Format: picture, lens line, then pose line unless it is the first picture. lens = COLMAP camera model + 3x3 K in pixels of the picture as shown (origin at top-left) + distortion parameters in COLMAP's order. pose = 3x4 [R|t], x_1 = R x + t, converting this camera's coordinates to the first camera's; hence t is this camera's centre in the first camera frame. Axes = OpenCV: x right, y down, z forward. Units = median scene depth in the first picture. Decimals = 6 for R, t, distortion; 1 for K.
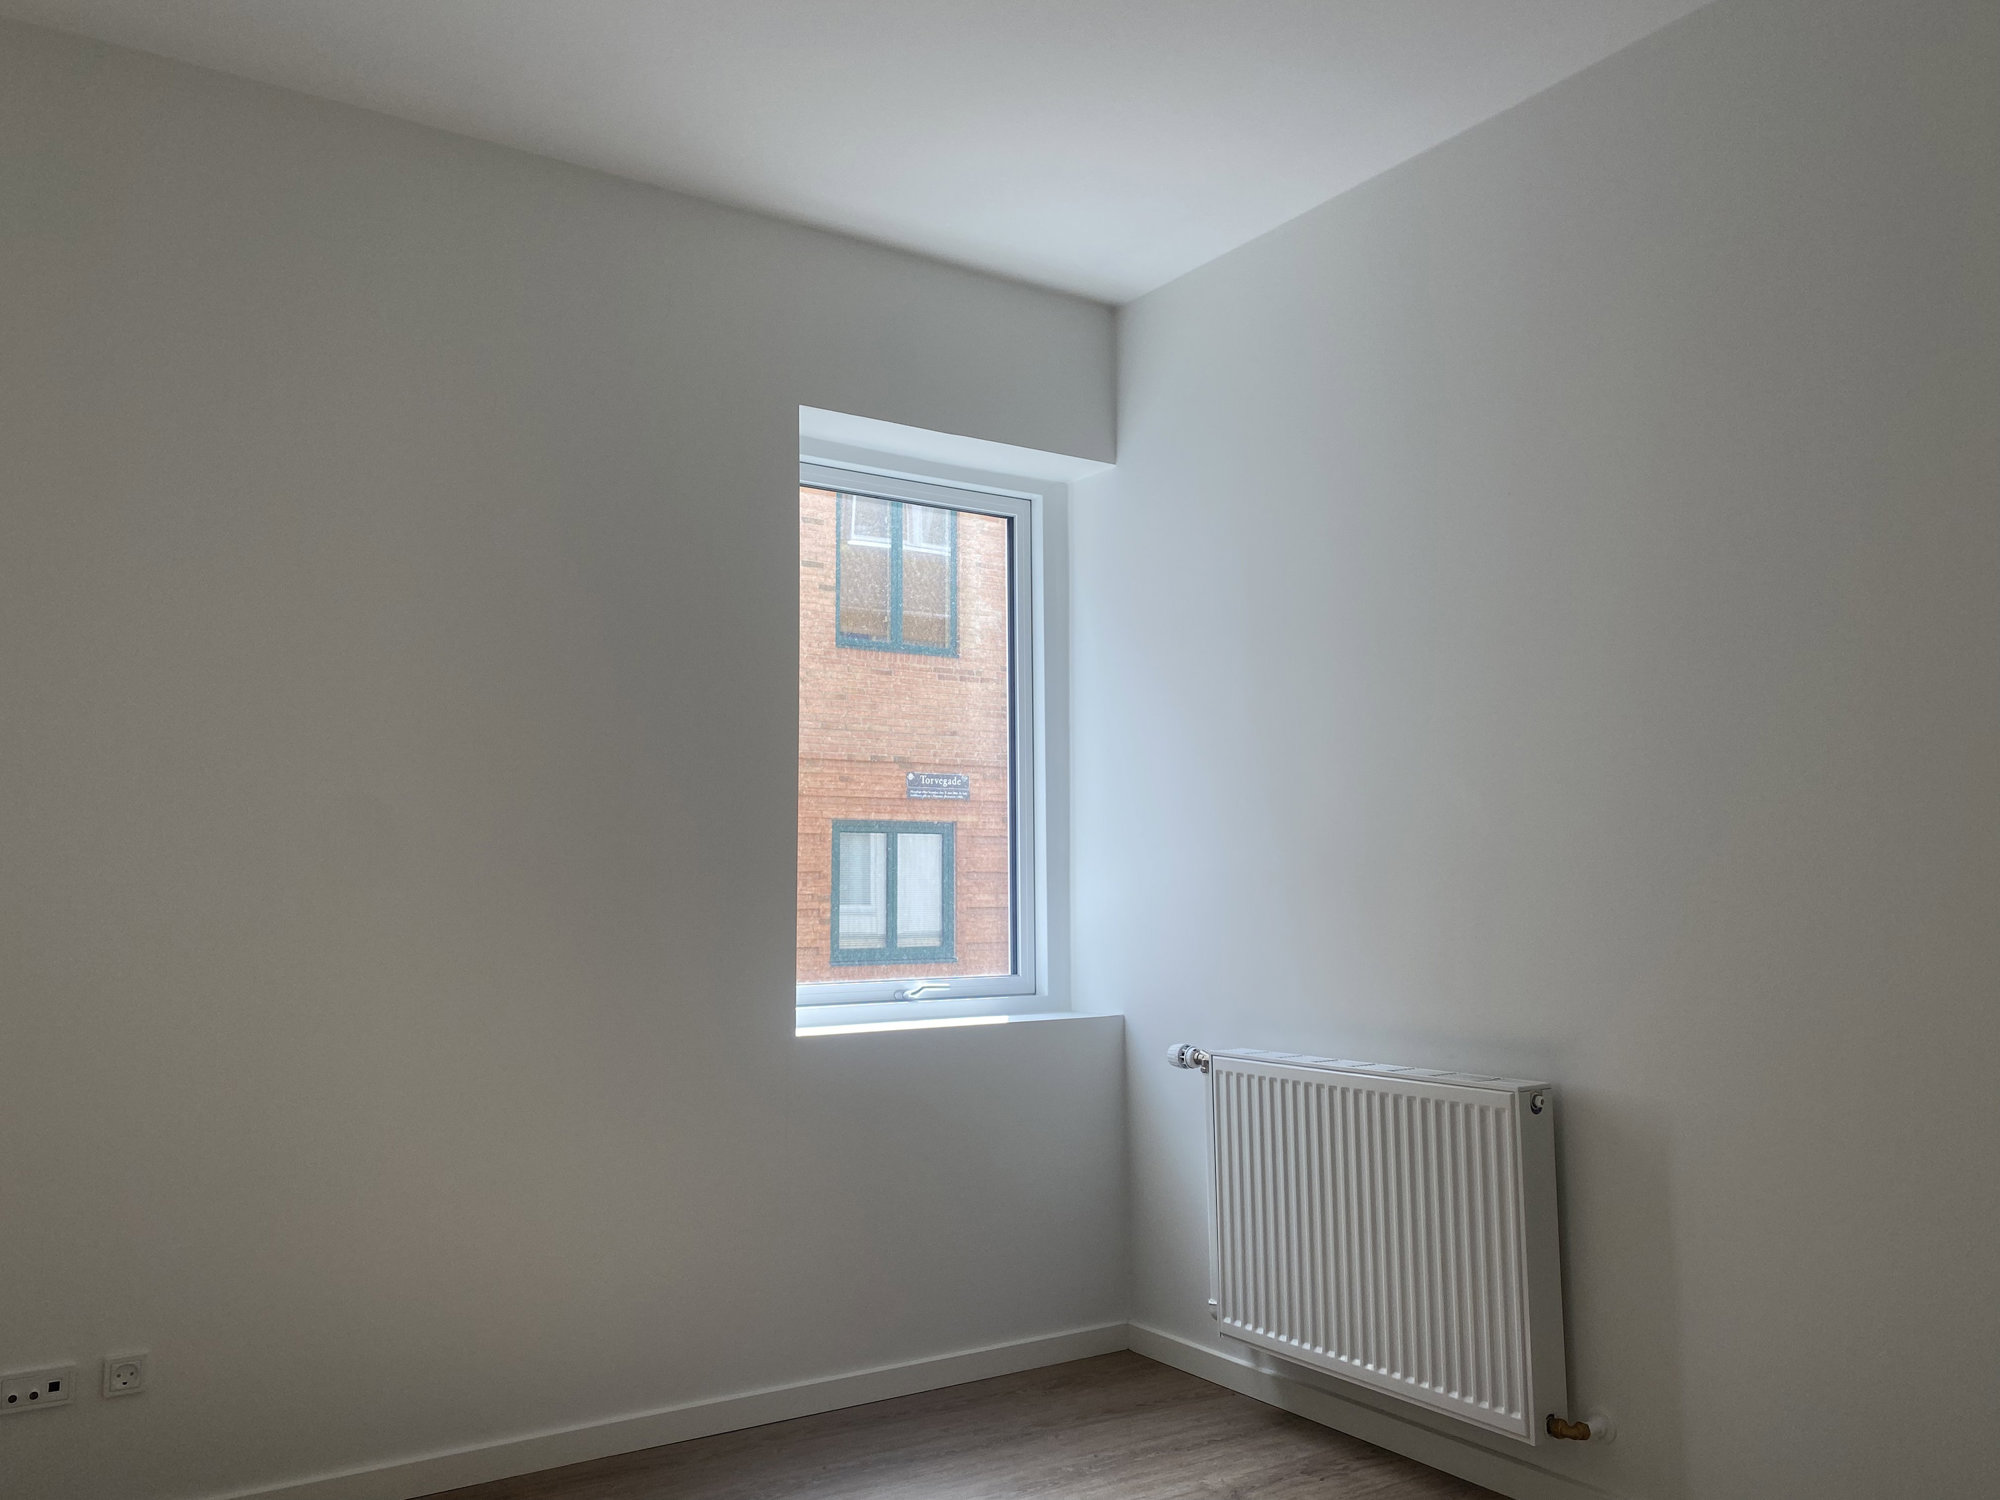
lens RADIAL K [[1532.7, 0, 1000.0], [0, 1532.7, 750.0], [0, 0, 1]] dist [0.005676, 0.015433]
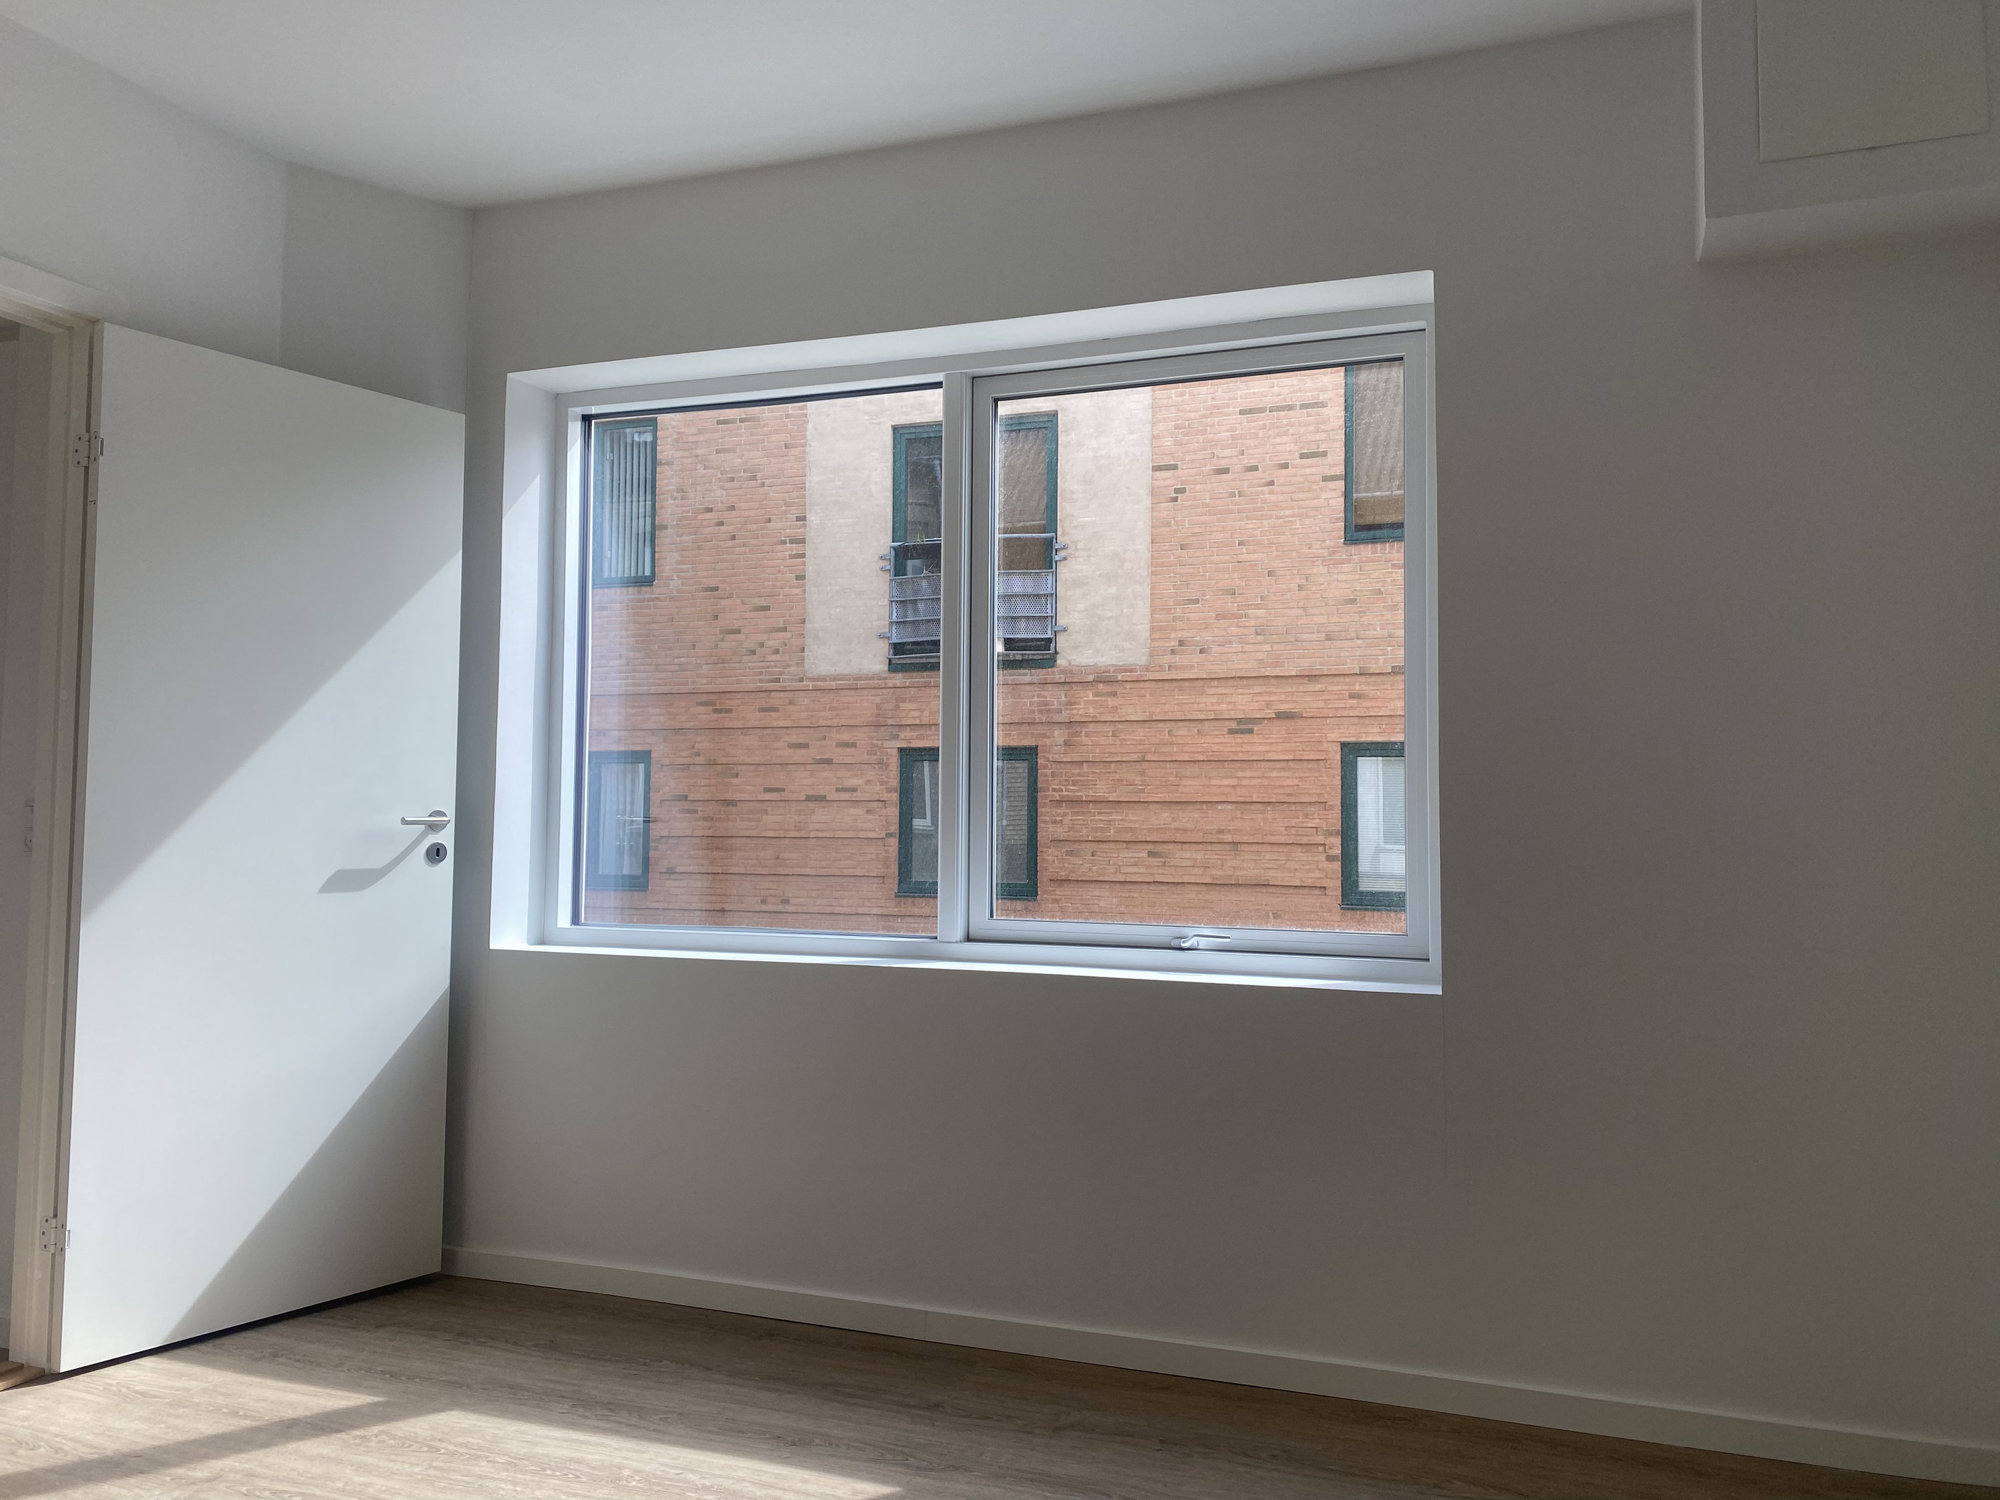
lens RADIAL K [[1532.7, 0, 1000.0], [0, 1532.7, 750.0], [0, 0, 1]] dist [0.005676, 0.015433]
pose [[0.592202, -0.024983, -0.805402, 0.478633], [0.065442, 0.997709, 0.017171, 0.021616], [0.803128, -0.062876, 0.592480, 0.321861]]
